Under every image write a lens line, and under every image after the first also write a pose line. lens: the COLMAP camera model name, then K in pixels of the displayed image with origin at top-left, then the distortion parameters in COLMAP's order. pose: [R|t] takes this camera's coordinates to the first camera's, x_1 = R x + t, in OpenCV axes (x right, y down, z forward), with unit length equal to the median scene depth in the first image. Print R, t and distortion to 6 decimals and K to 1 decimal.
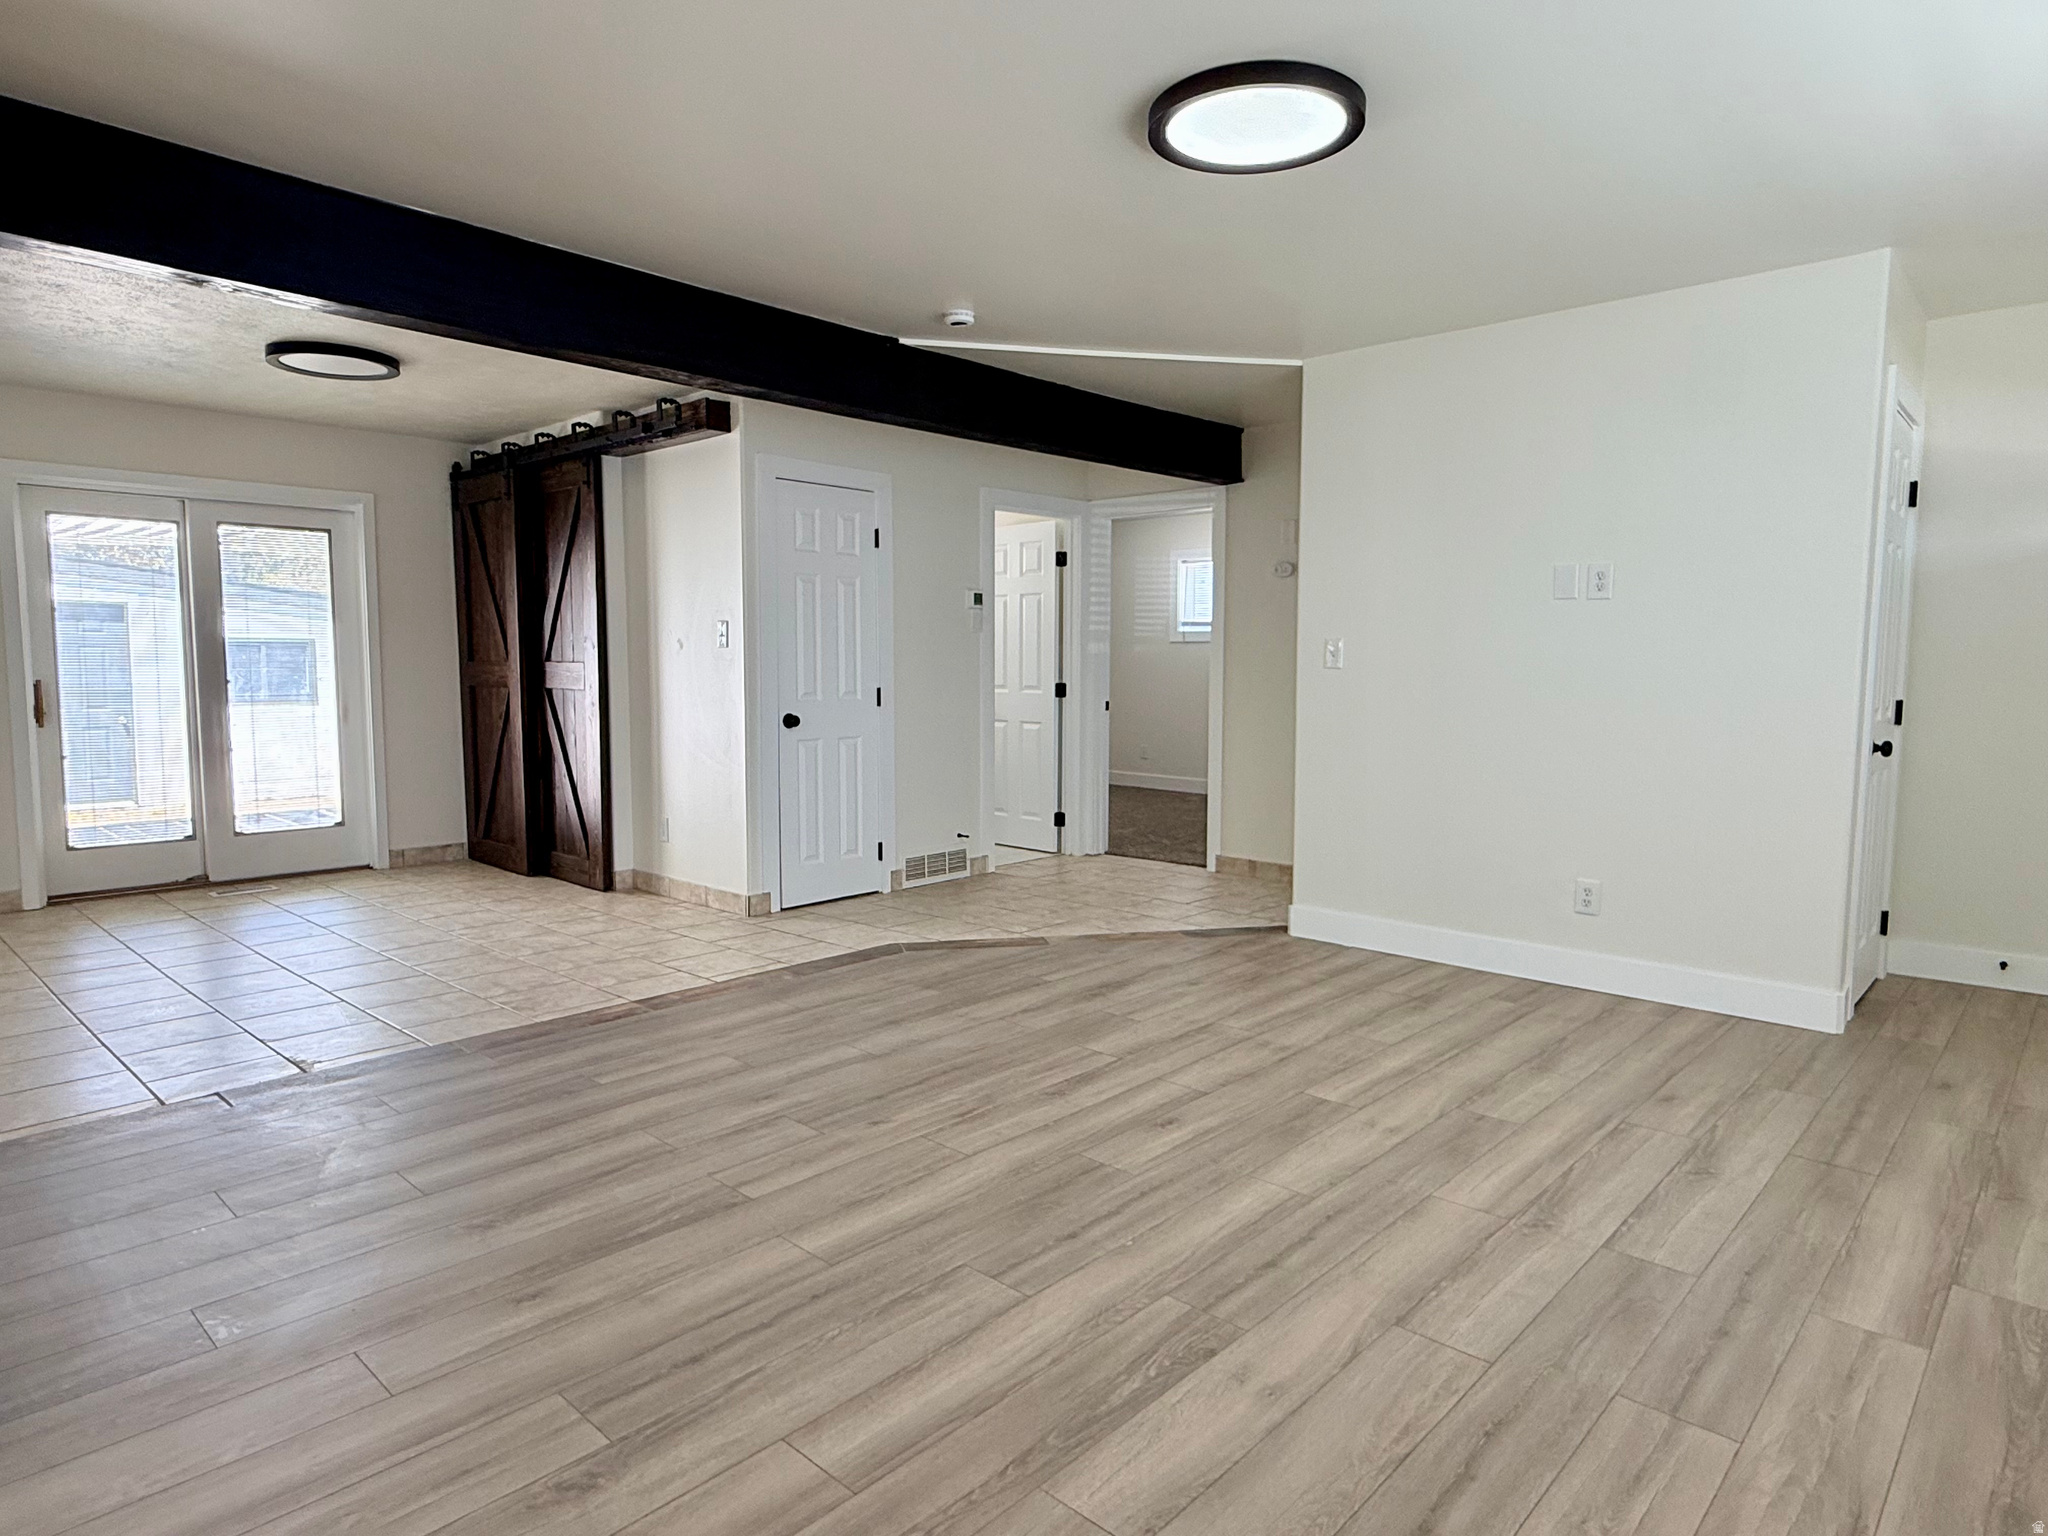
lens RADIAL K [[1189.1, 0, 1015.8], [0, 1189.1, 764.4], [0, 0, 1]] dist [-0.002167, 0.001241]
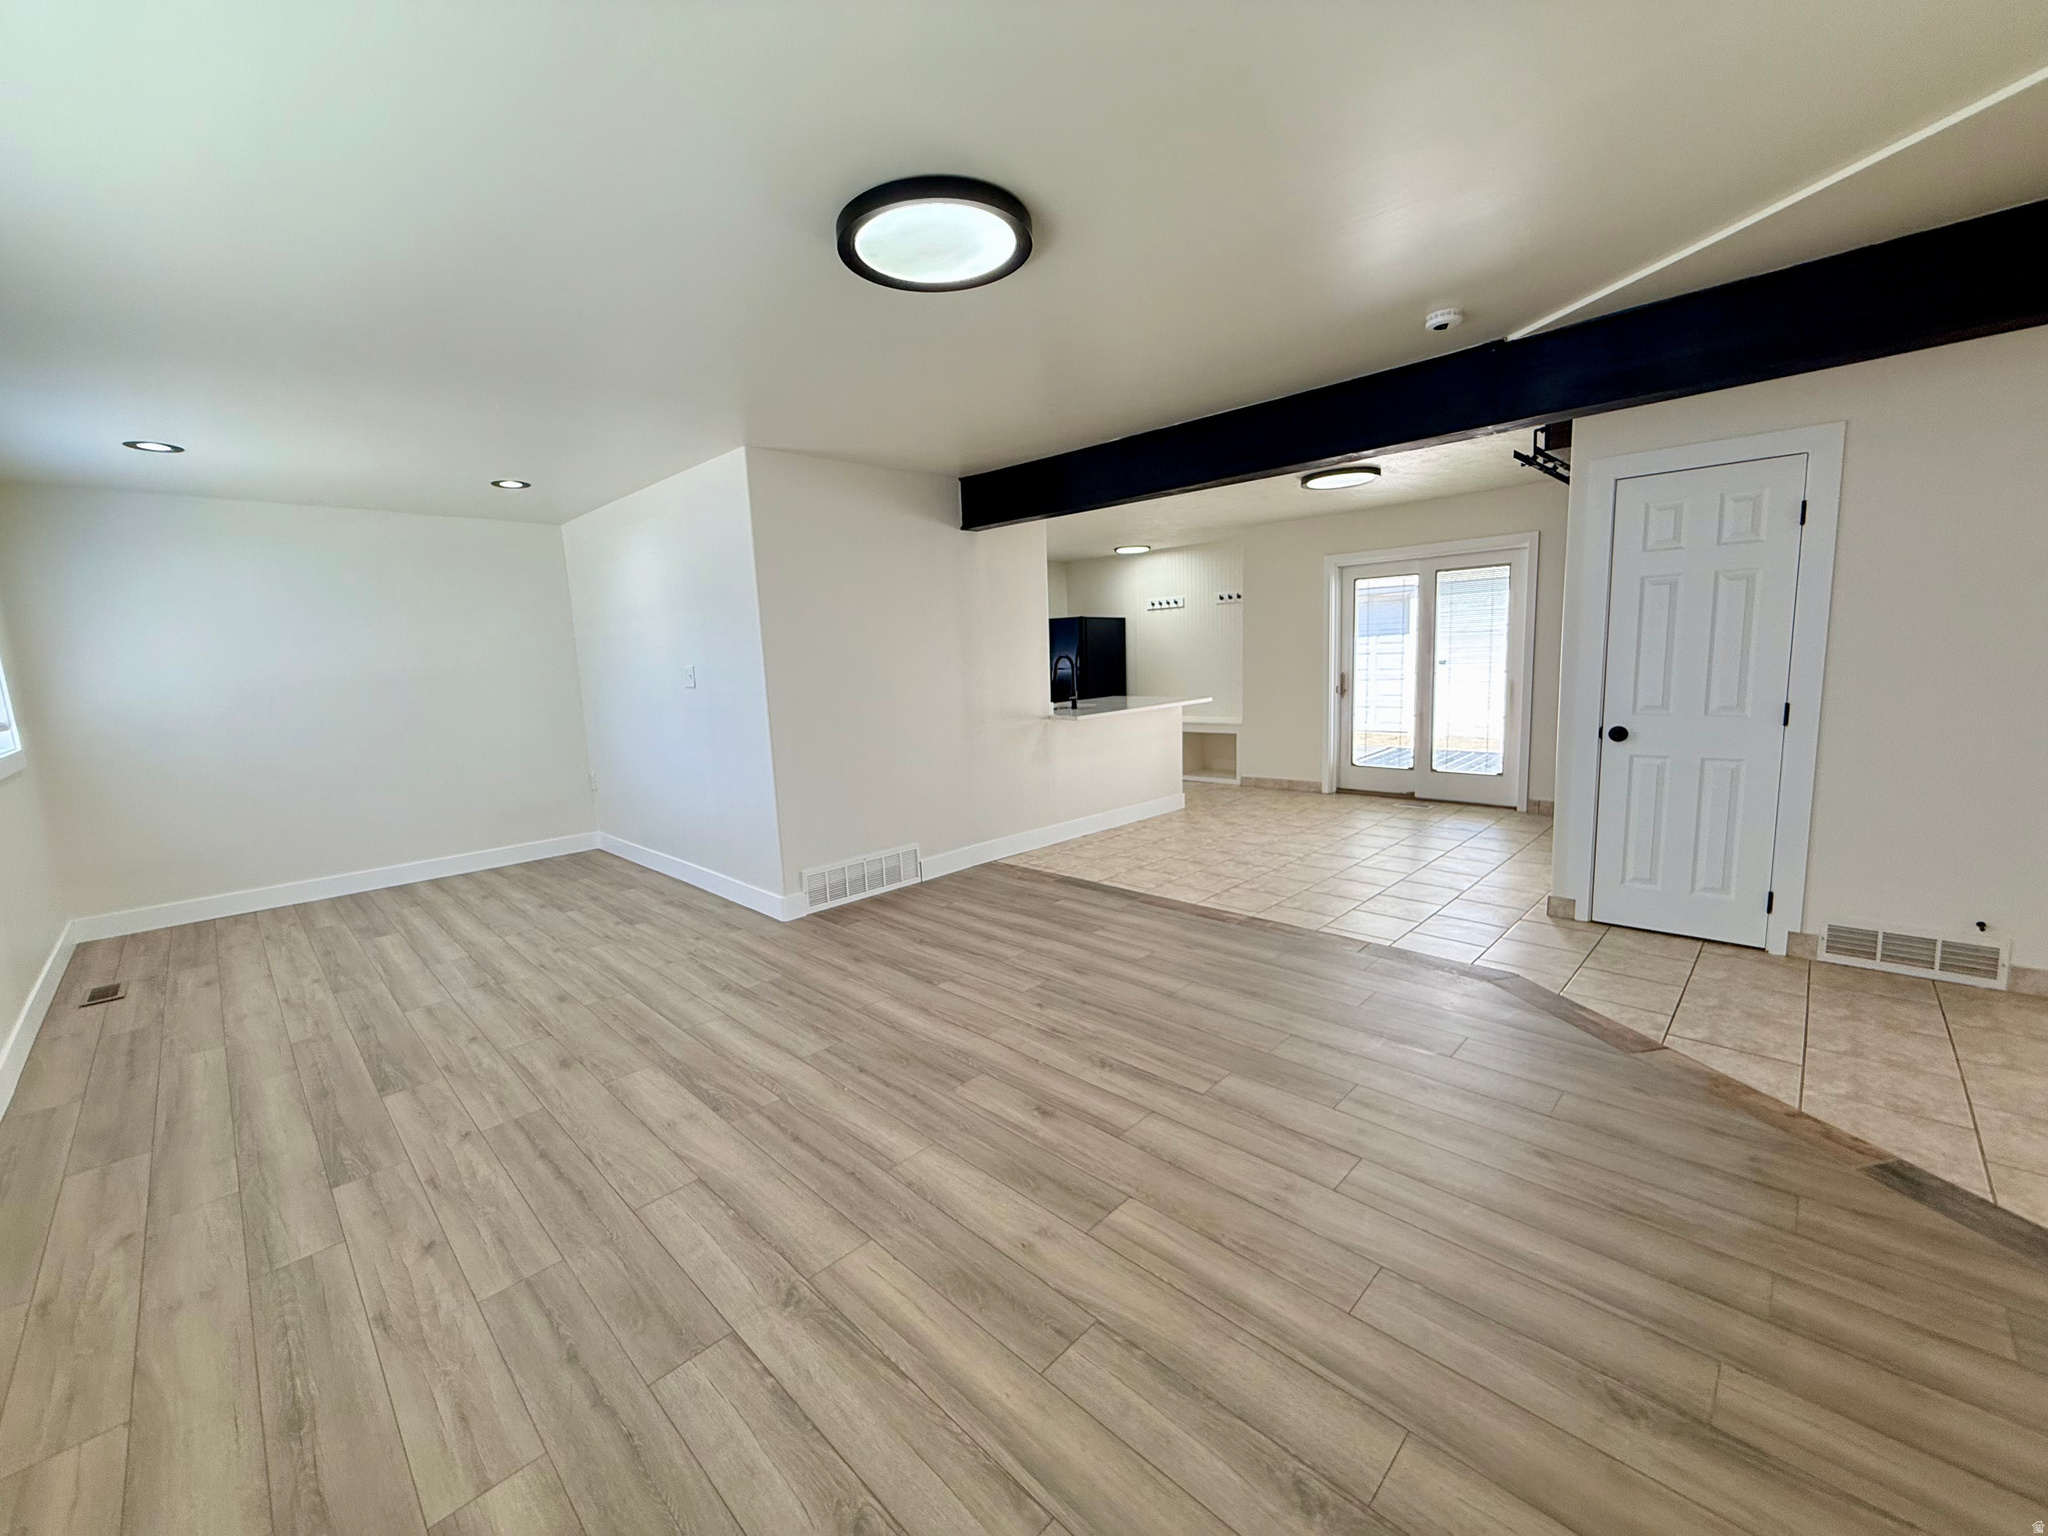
lens RADIAL K [[818.5, 0, 1020.4], [0, 818.5, 770.4], [0, 0, 1]] dist [-0.001612, 0.000425]
pose [[-0.021941, 0.142587, -0.989539, 0.636272], [-0.045014, 0.988633, 0.143454, -0.107156], [0.998745, 0.047691, -0.015273, 0.700928]]
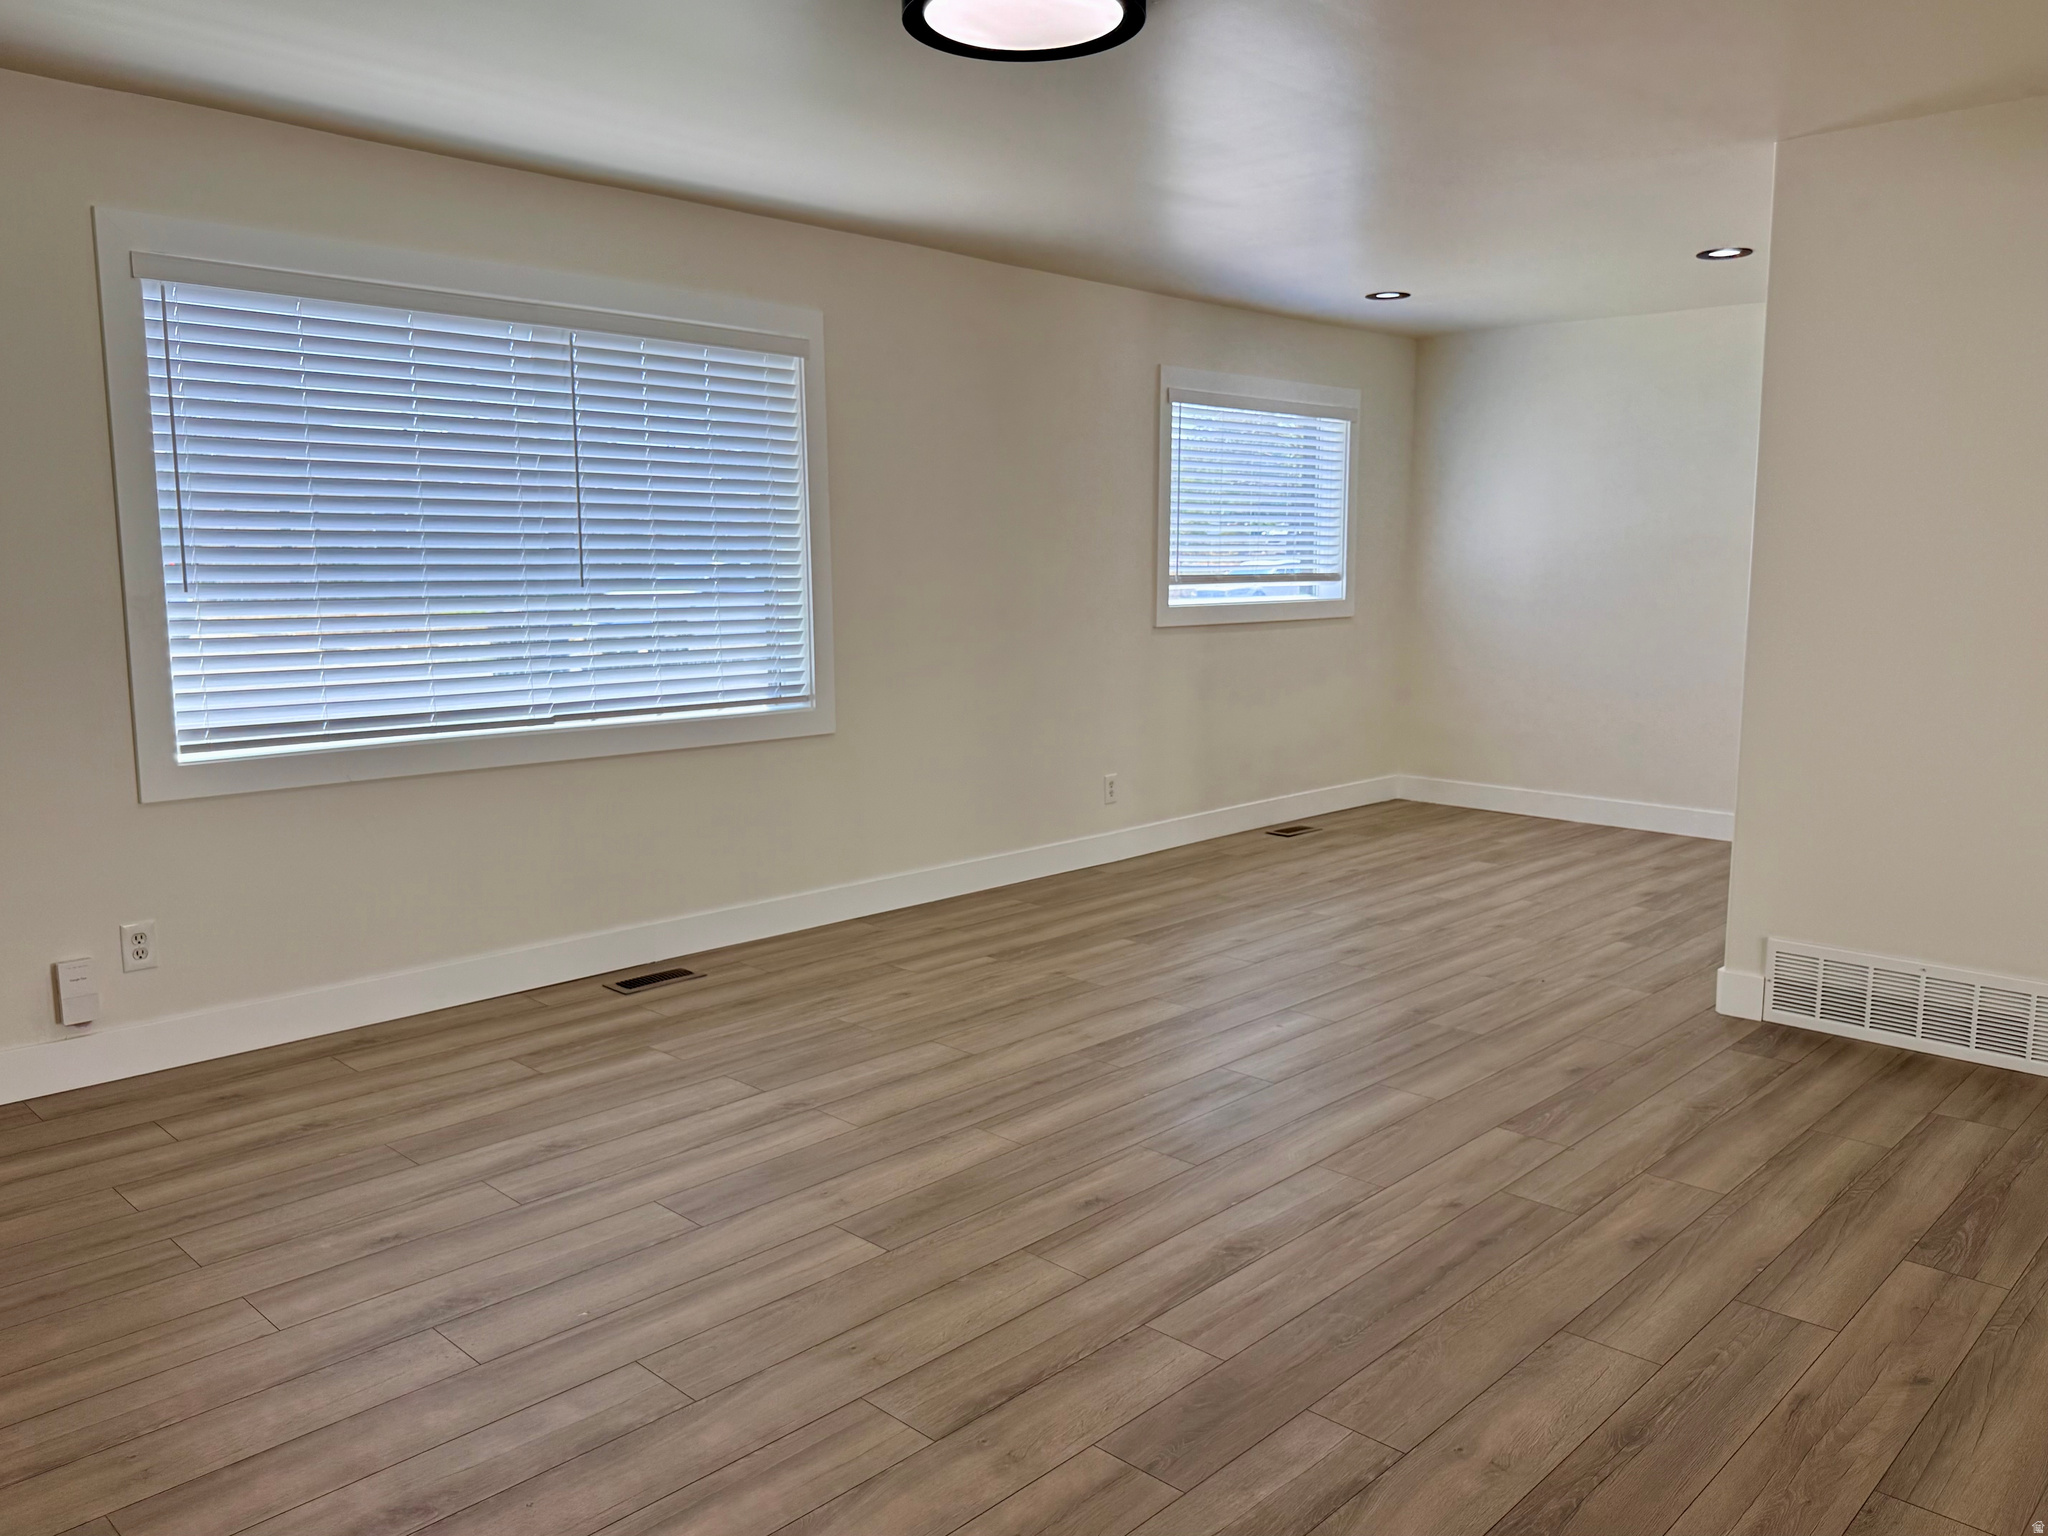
lens RADIAL K [[1526.9, 0, 1032.2], [0, 1526.9, 768.1], [0, 0, 1]] dist [0.049189, -0.011727]
pose [[-0.999958, -0.004945, 0.007684, 0.116051], [-0.003103, 0.974708, 0.223459, -0.158867], [-0.008595, 0.223426, -0.974683, 1.405533]]
